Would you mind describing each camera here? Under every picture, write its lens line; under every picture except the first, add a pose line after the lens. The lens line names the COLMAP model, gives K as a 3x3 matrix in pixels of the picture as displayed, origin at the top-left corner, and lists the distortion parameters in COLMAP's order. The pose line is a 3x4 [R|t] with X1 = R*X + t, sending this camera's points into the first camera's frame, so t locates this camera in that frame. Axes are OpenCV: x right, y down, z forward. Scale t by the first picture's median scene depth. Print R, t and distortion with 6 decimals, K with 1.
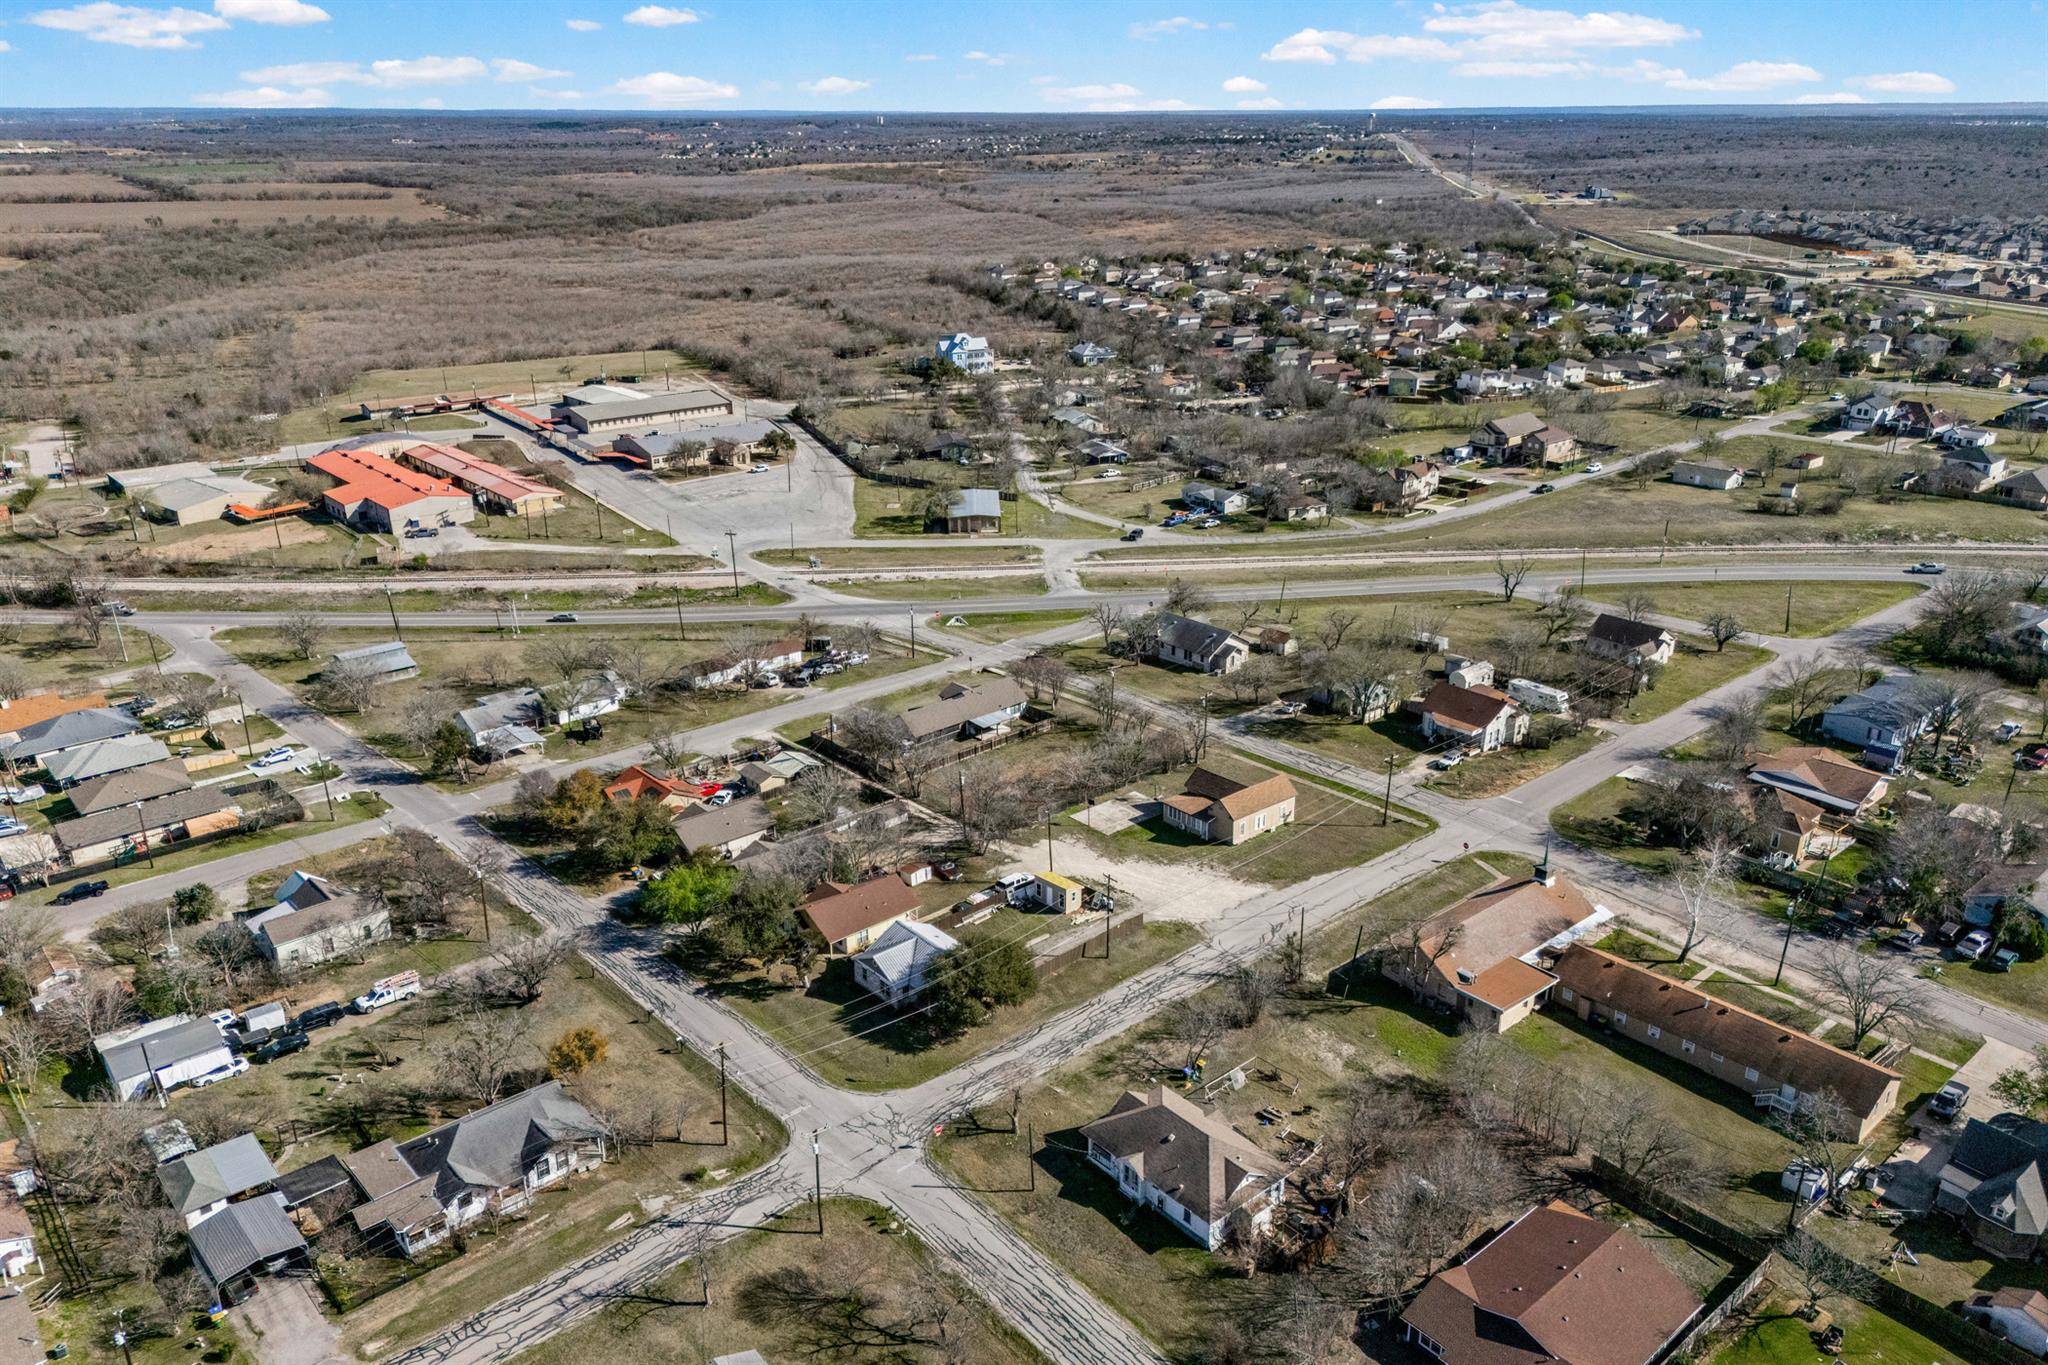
lens RADIAL K [[1523.8, 0, 1024.0], [0, 1523.8, 682.5], [0, 0, 1]] dist [0.050314, -0.002706]
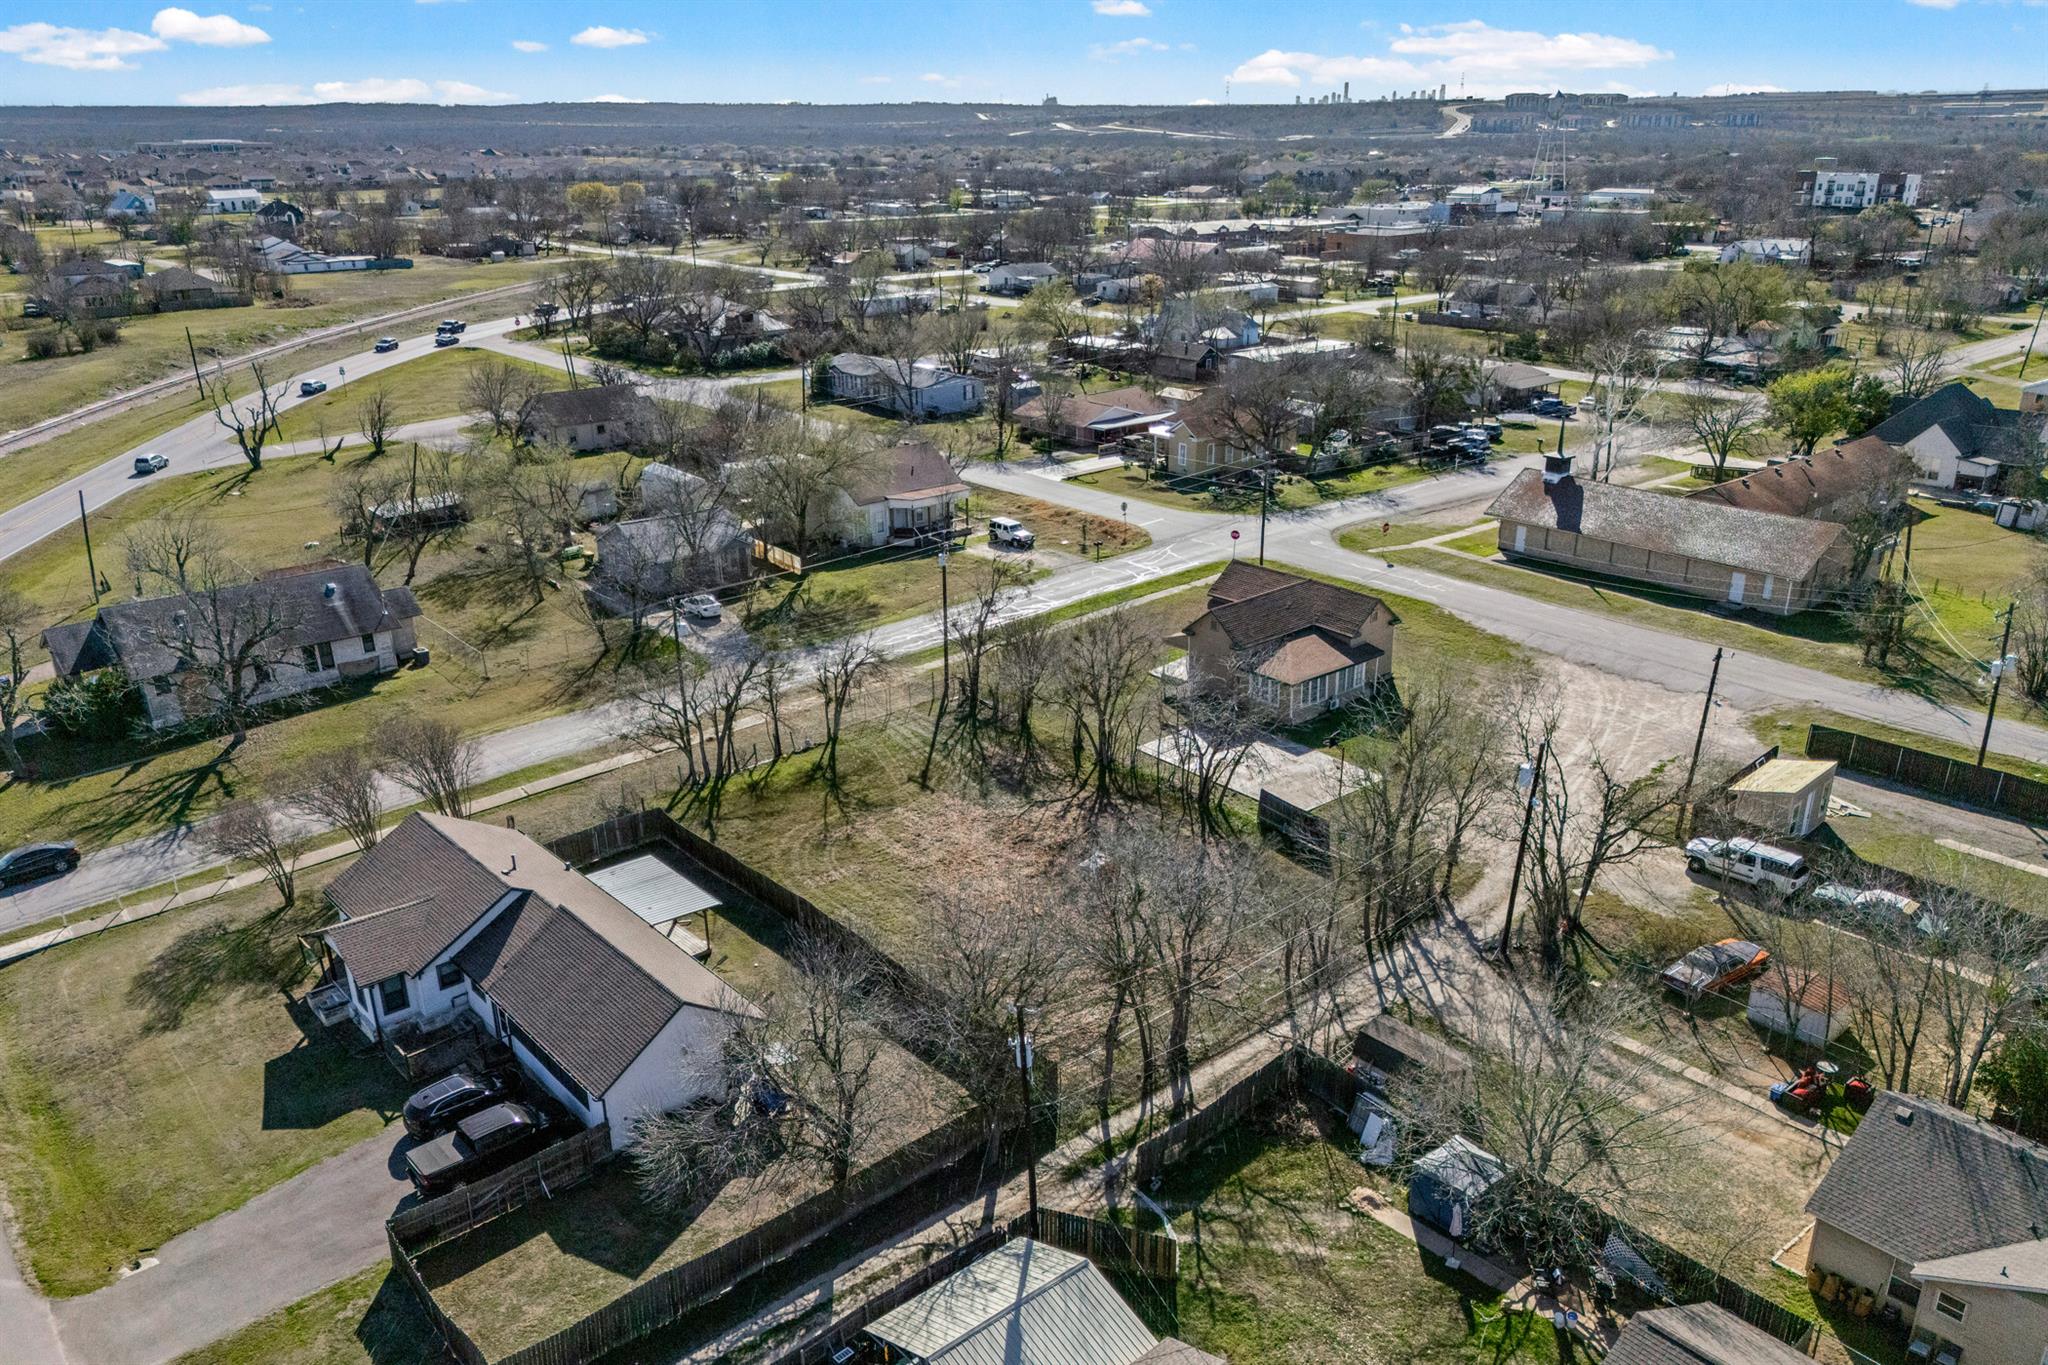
lens RADIAL K [[1492.2, 0, 1047.6], [0, 1492.2, 762.8], [0, 0, 1]] dist [0.067524, -0.061363]
pose [[0.003506, -0.392393, 0.919791, -0.205263], [0.354358, 0.860598, 0.365789, -0.056268], [-0.935103, 0.324653, 0.142065, 0.643805]]
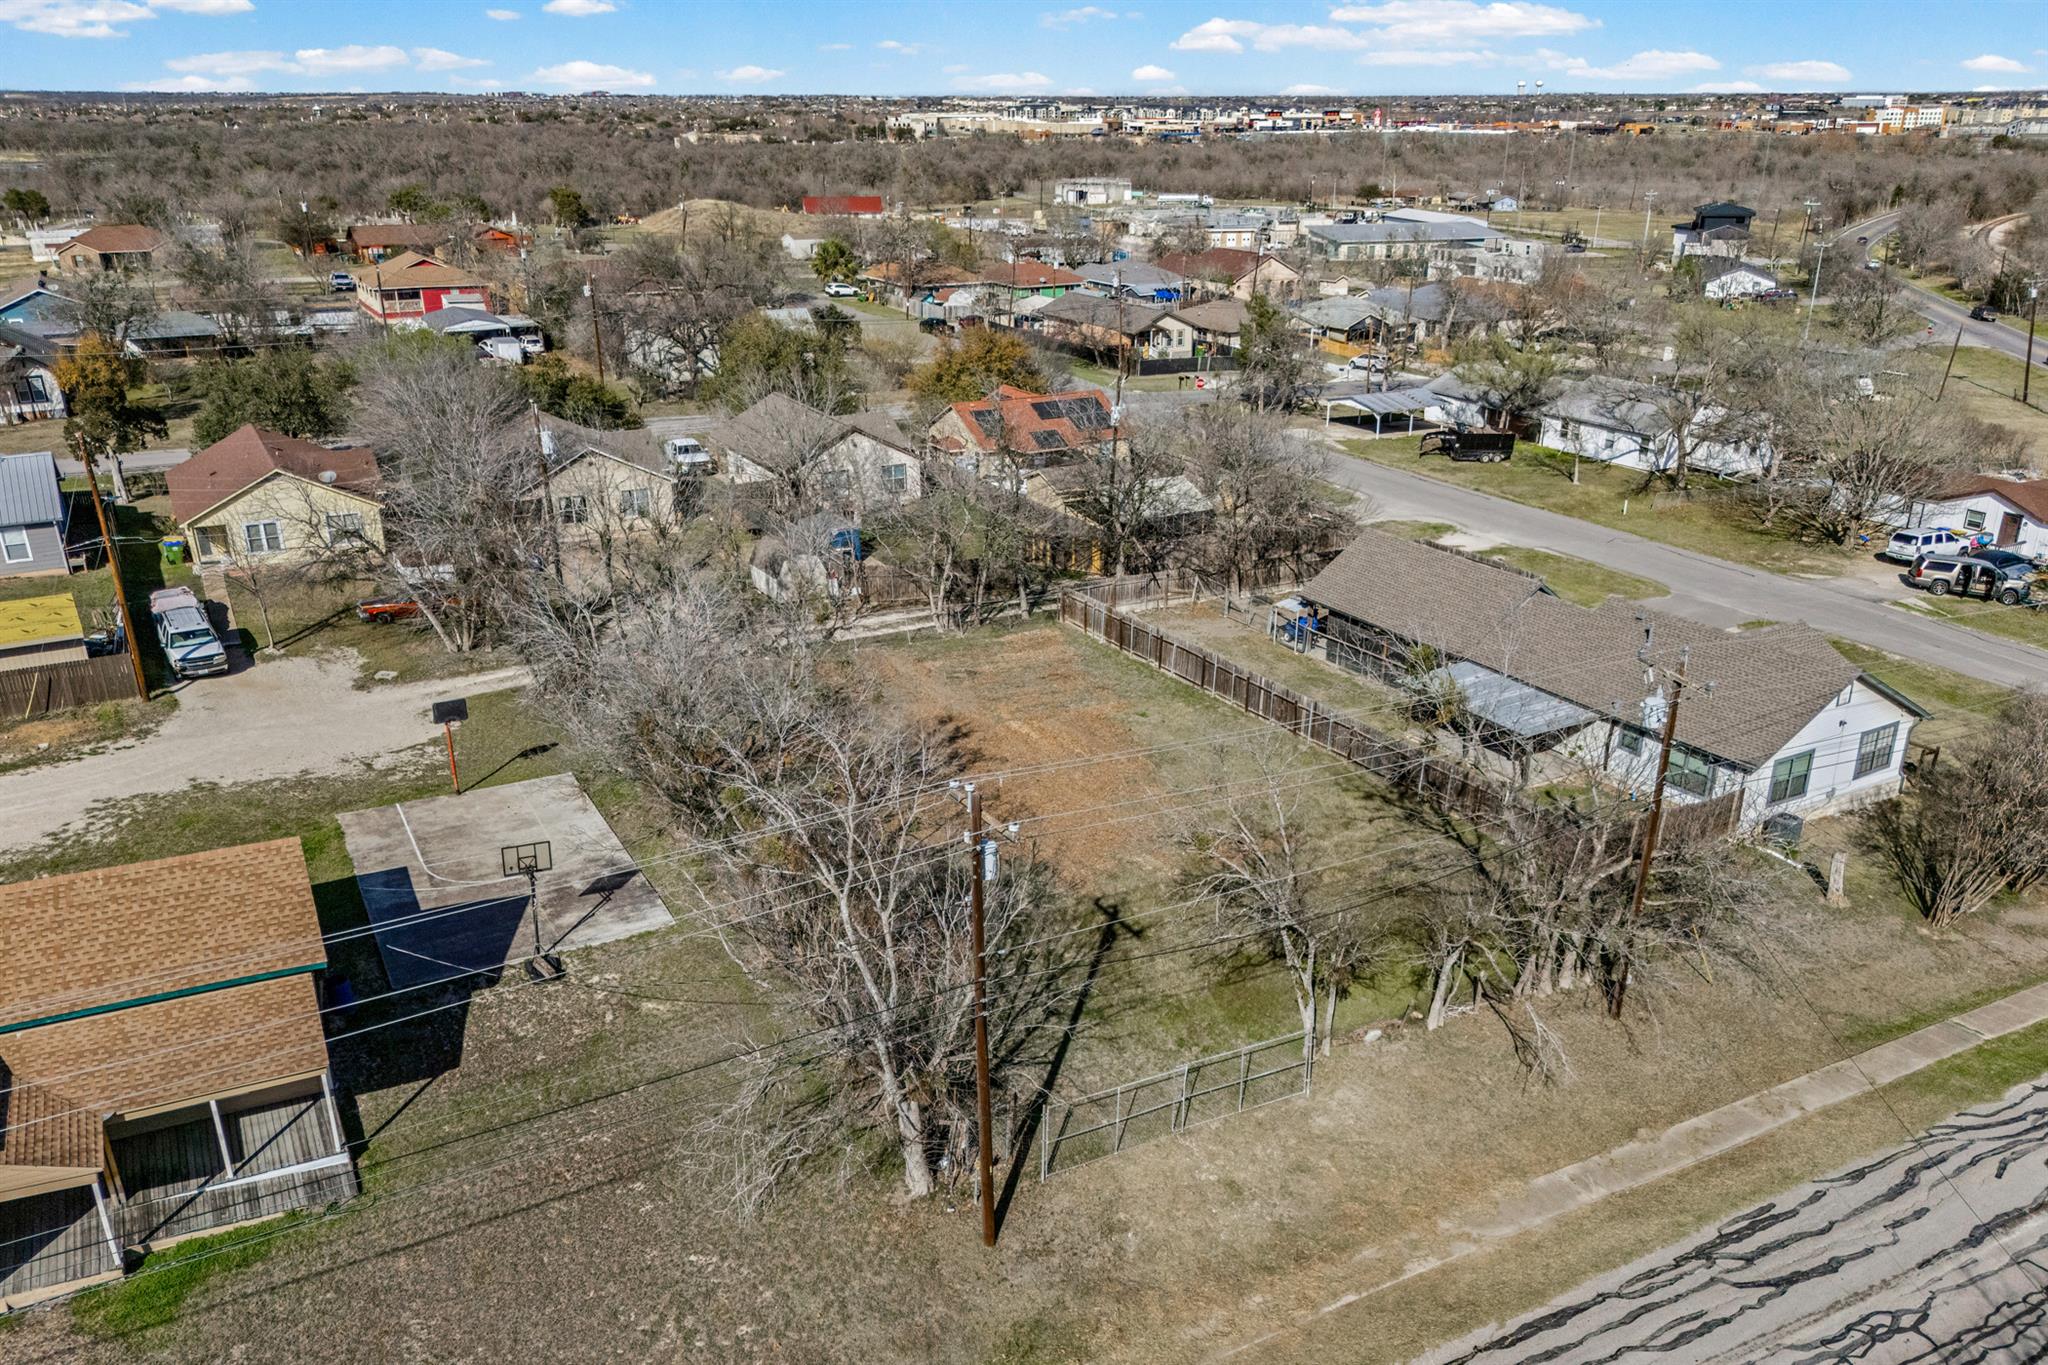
lens RADIAL K [[1523.7, 0, 1021.8], [0, 1523.7, 745.9], [0, 0, 1]] dist [0.060829, -0.058911]
pose [[-0.204991, 0.382342, -0.900996, 0.160574], [-0.344107, 0.833624, 0.432042, -0.036620], [0.916280, 0.398604, -0.039319, 0.695575]]
